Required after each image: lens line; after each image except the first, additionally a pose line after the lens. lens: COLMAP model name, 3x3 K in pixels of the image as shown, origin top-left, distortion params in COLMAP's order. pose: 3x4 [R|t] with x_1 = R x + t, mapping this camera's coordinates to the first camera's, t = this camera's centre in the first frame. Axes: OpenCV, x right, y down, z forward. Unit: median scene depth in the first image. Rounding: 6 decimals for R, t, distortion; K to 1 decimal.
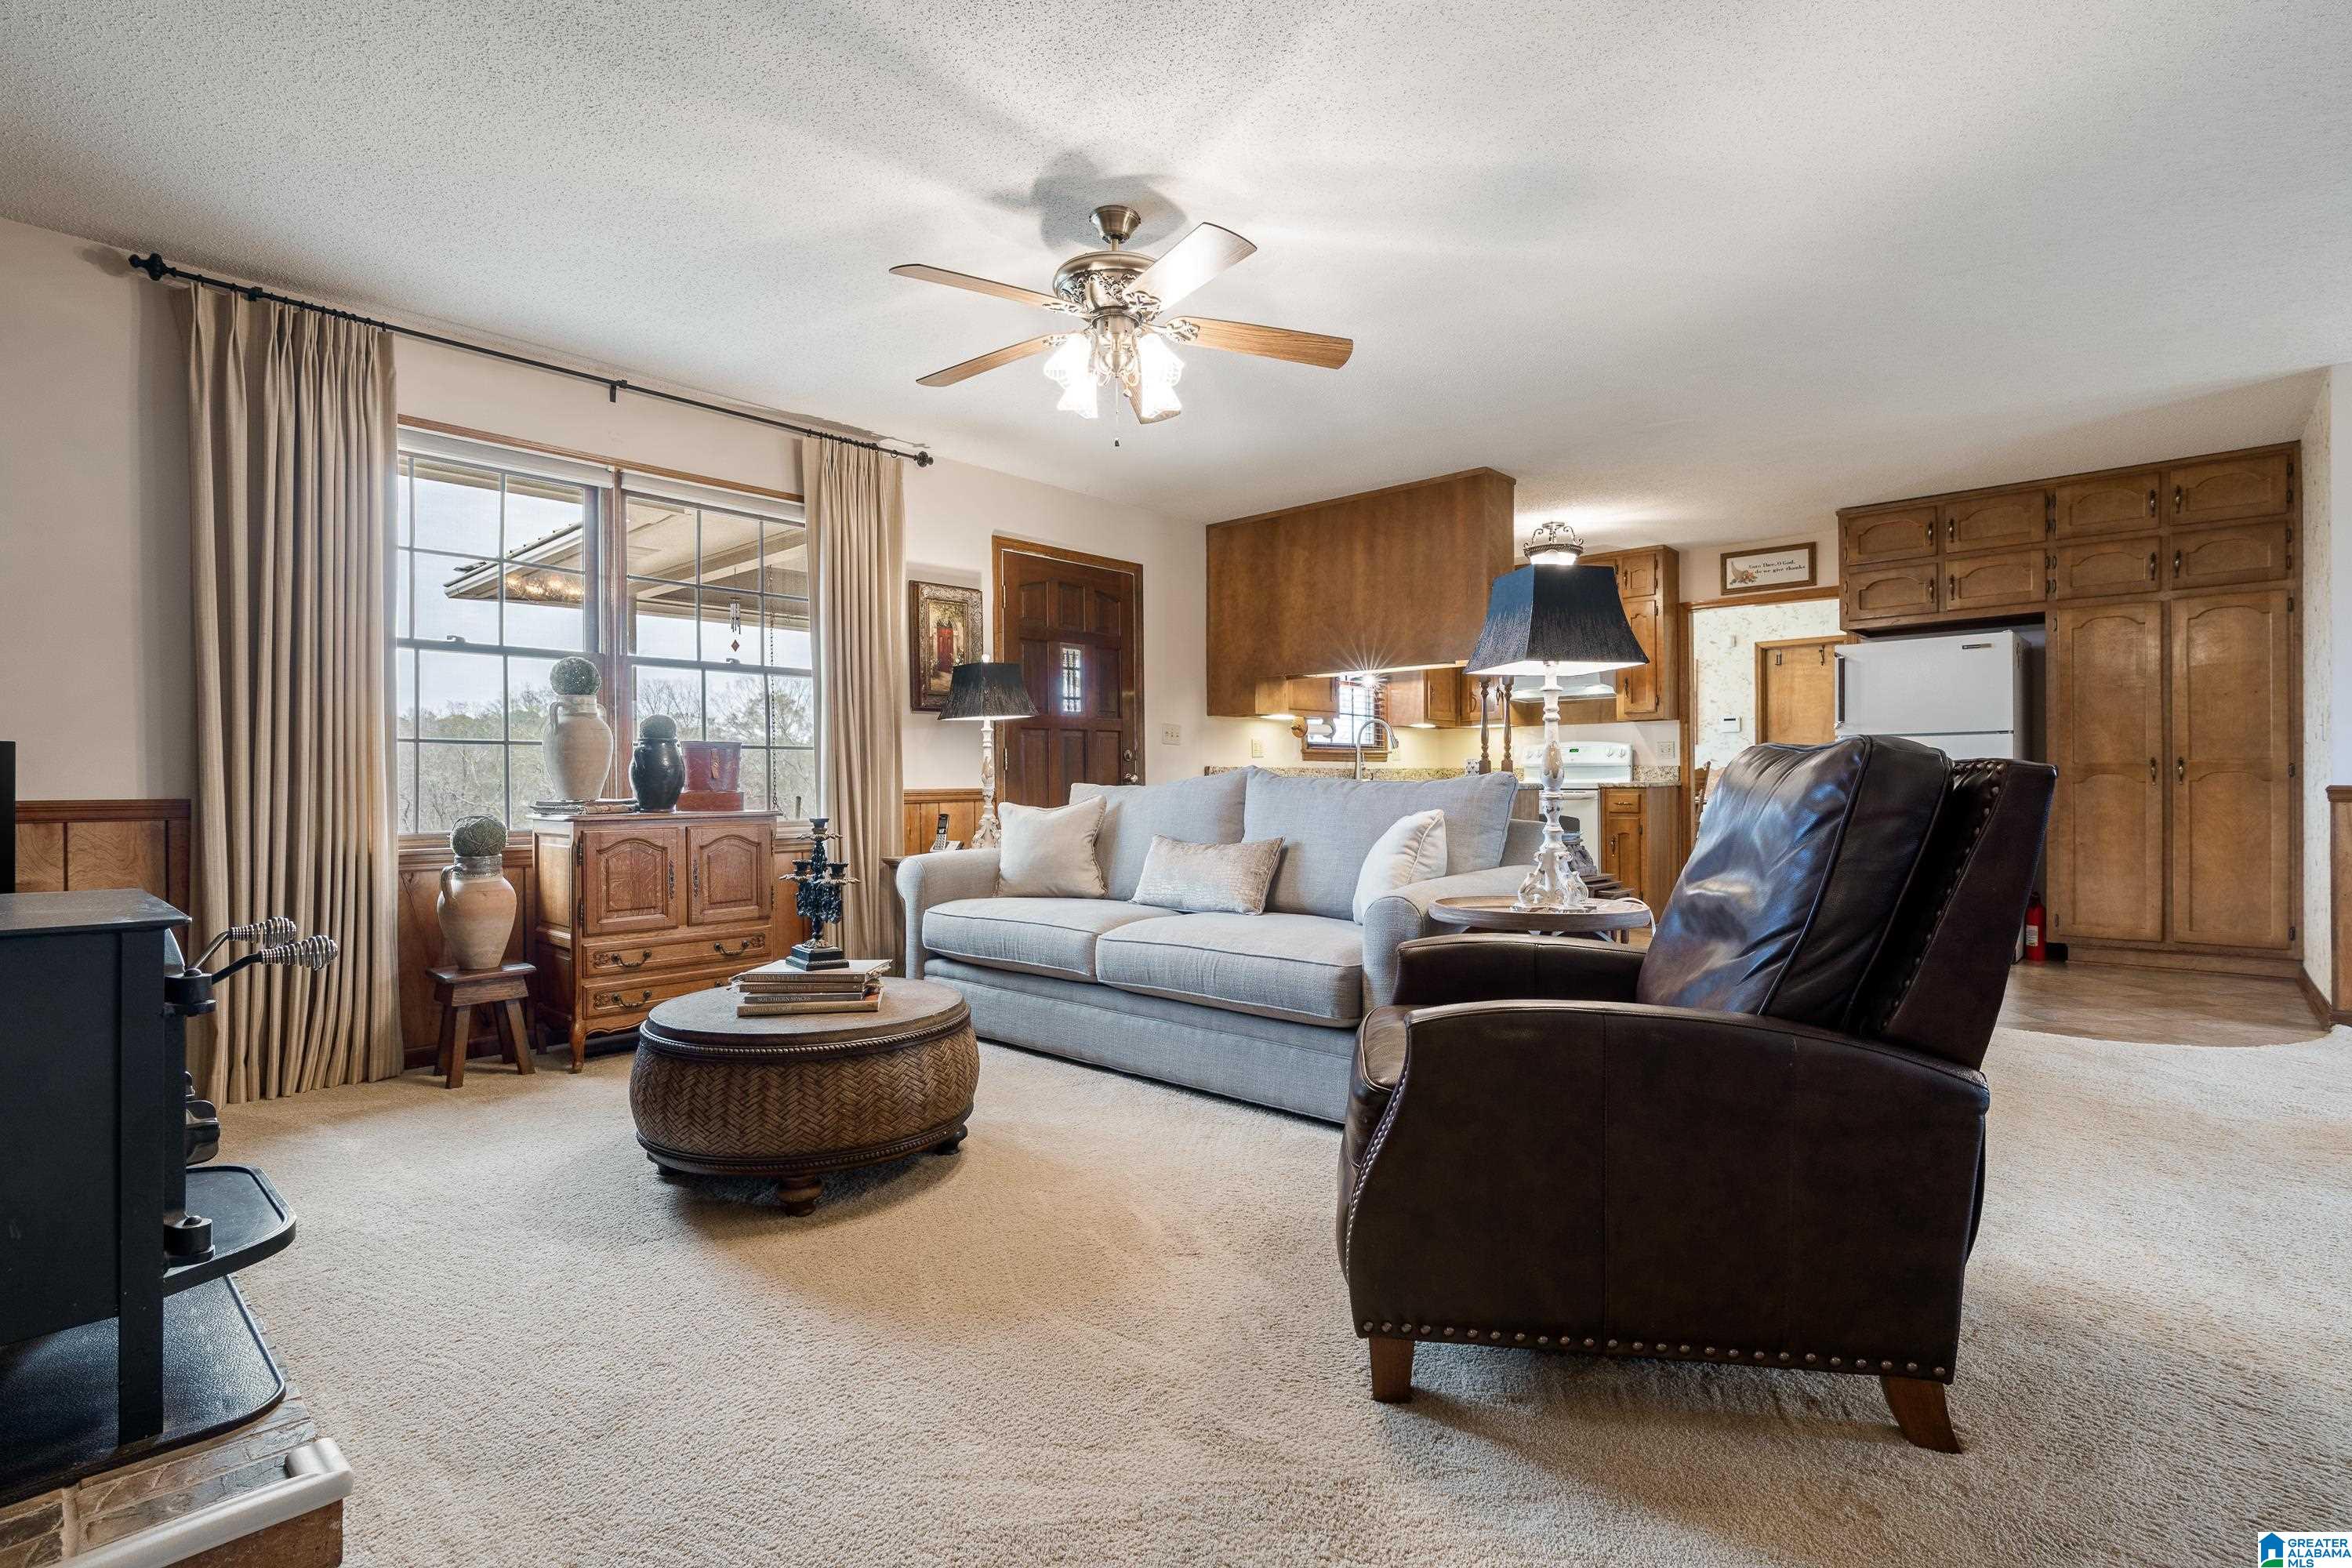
lens RADIAL K [[1130.9, 0, 1162.3], [0, 1130.9, 792.3], [0, 0, 1]] dist [-0.001606, -0.002863]
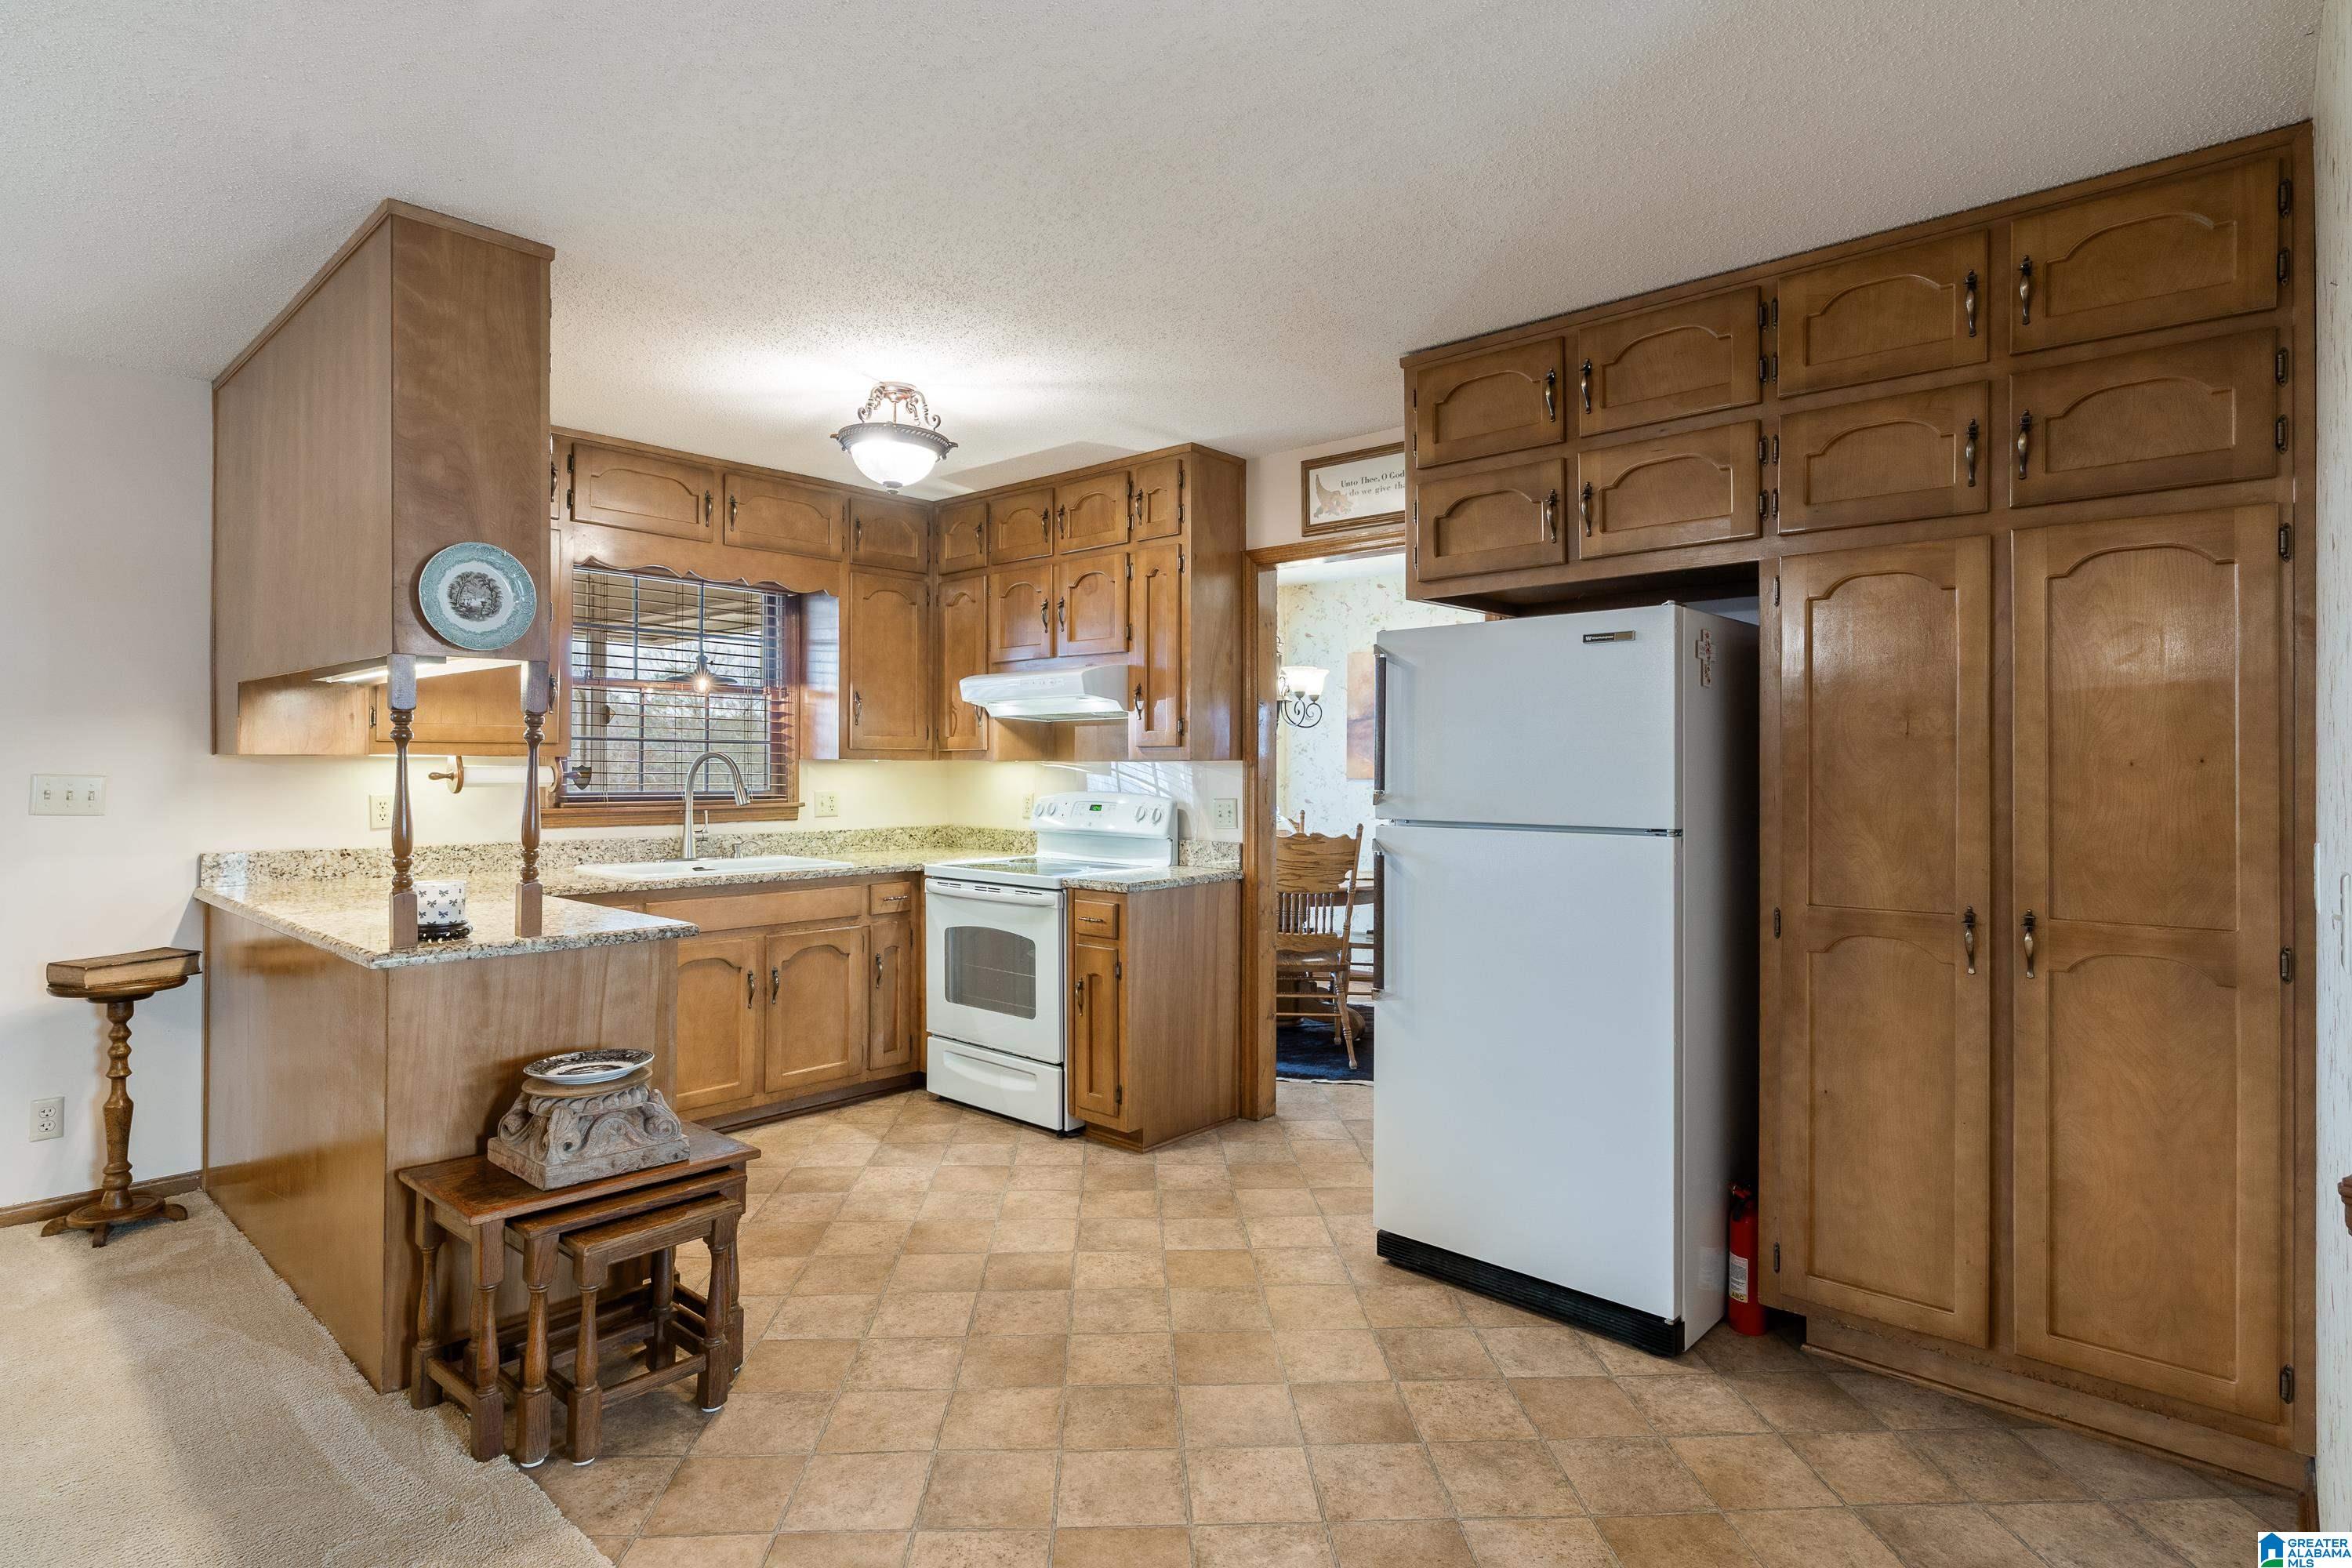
lens RADIAL K [[1227.4, 0, 1186.4], [0, 1227.4, 770.2], [0, 0, 1]] dist [-0.002744, -0.000068]
pose [[0.998149, 0.011123, 0.059792, 0.542900], [-0.010549, 0.999895, -0.009918, -0.072178], [-0.059896, 0.009269, 0.998162, 0.544928]]
